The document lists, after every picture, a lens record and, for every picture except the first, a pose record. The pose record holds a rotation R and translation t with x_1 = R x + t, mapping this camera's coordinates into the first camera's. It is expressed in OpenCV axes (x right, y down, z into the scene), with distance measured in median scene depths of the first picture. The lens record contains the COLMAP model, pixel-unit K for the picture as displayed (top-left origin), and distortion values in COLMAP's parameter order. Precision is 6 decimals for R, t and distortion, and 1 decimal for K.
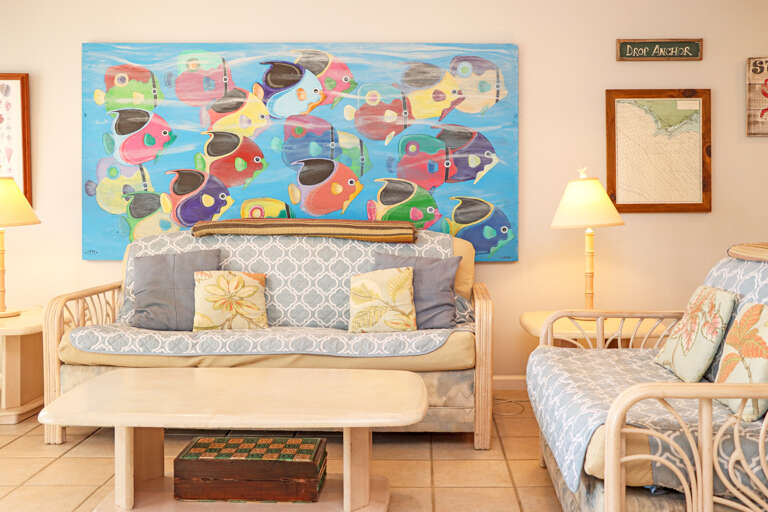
lens RADIAL K [[765.8, 0, 384.0], [0, 765.8, 256.0], [0, 0, 1]] dist [-0.056797, 0.028595]
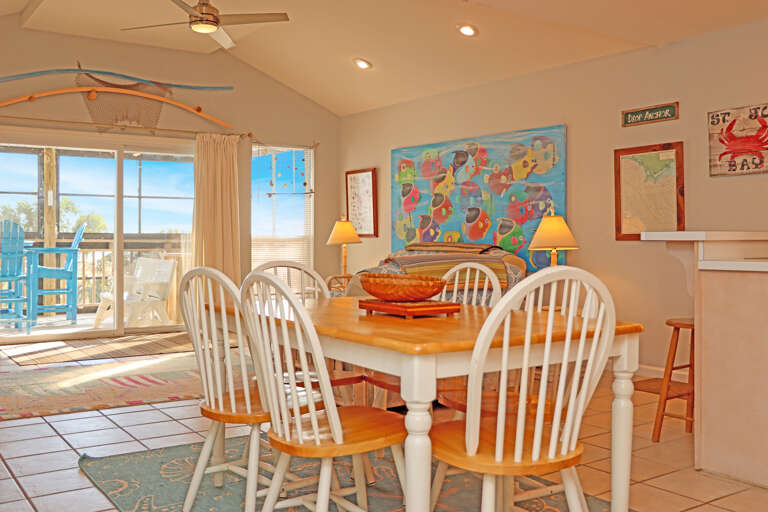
lens RADIAL K [[765.8, 0, 384.0], [0, 765.8, 256.0], [0, 0, 1]] dist [-0.056797, 0.028595]
pose [[0.576971, 0.020915, -0.816497, 1.172619], [-0.003607, 0.999728, 0.023060, -0.058099], [0.816757, -0.010359, 0.576889, -0.128824]]
